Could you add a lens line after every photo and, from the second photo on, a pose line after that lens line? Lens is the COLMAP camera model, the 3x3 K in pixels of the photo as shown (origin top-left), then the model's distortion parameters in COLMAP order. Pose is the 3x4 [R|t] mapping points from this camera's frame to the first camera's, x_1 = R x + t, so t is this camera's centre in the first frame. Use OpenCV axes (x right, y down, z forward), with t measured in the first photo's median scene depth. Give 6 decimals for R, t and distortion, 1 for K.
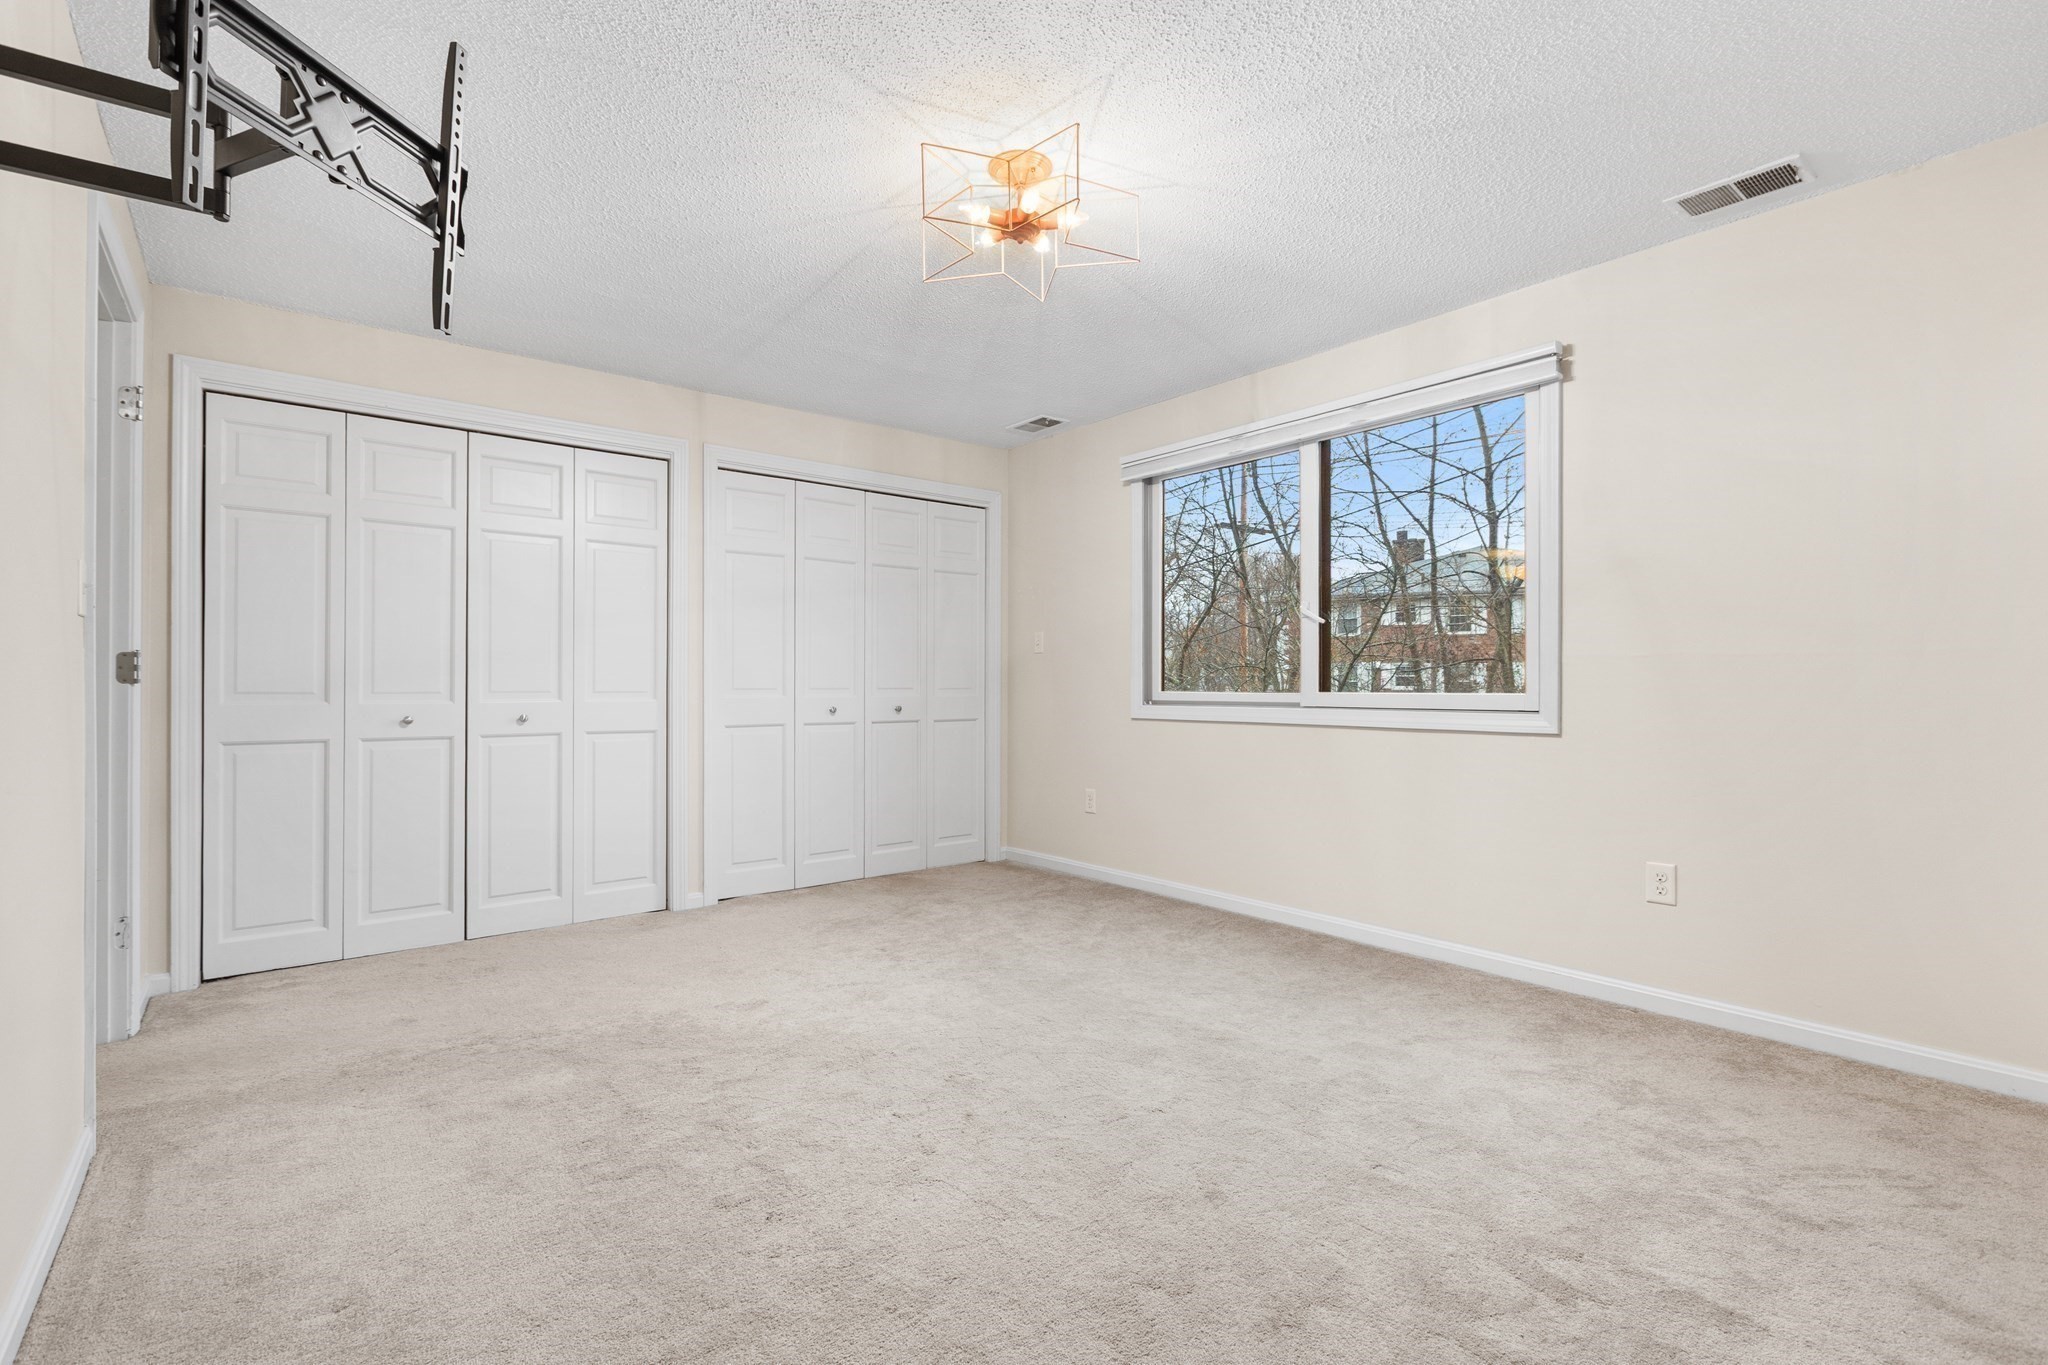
lens RADIAL K [[921.9, 0, 1029.1], [0, 921.9, 675.1], [0, 0, 1]] dist [0.001237, 0.000029]
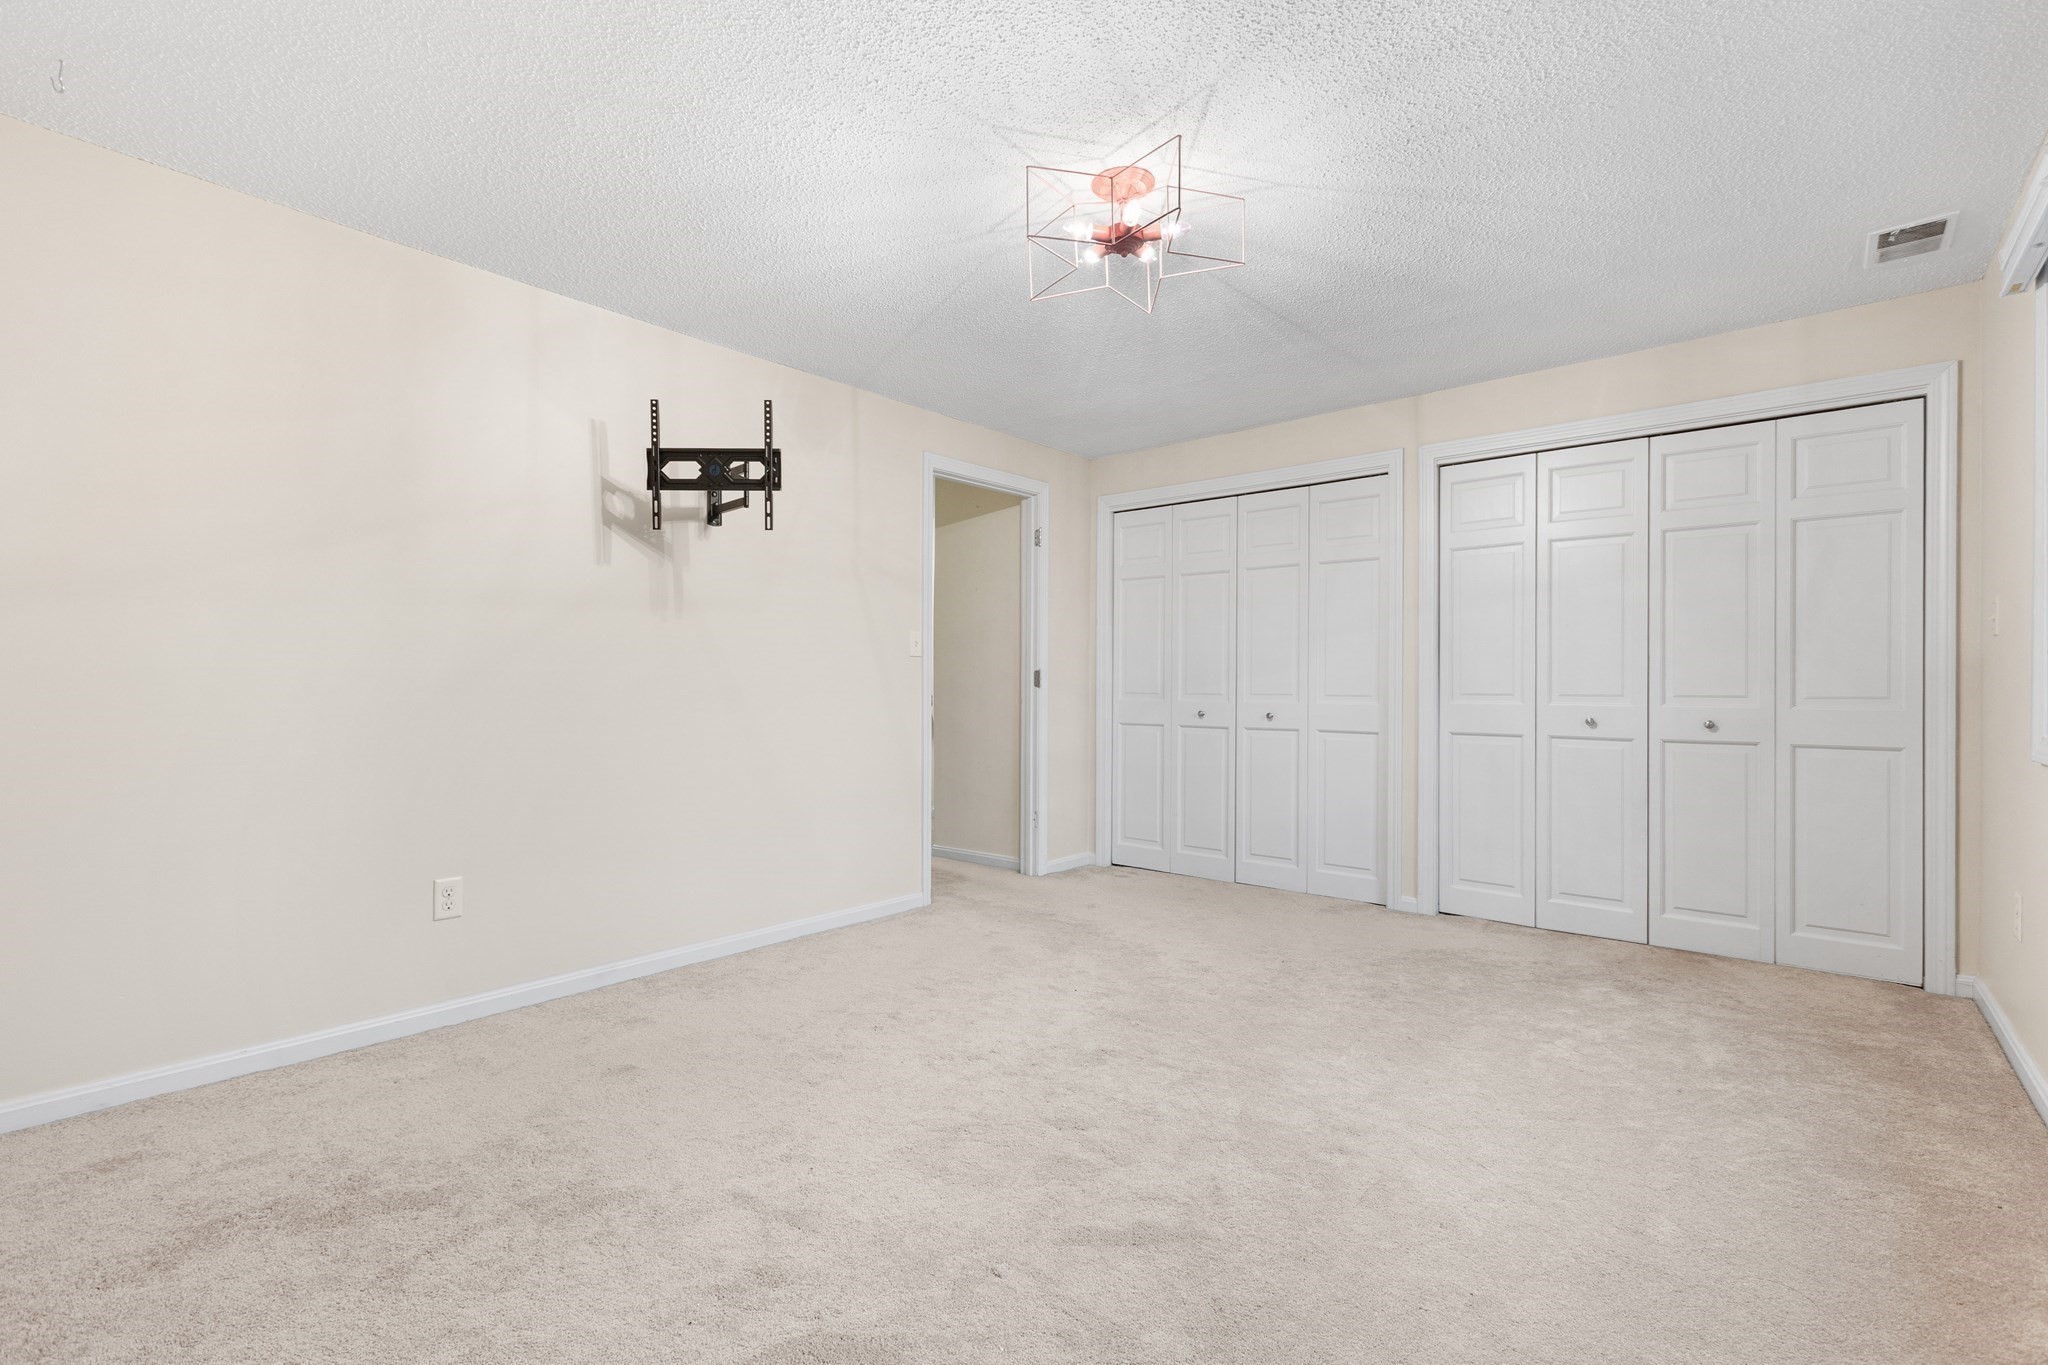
lens RADIAL K [[921.9, 0, 1022.2], [0, 921.9, 663.6], [0, 0, 1]] dist [0.001237, 0.000029]
pose [[0.180744, -0.021531, -0.983294, 0.639840], [0.007575, 0.999761, -0.020499, -0.001197], [0.983501, -0.003743, 0.180864, 0.460809]]
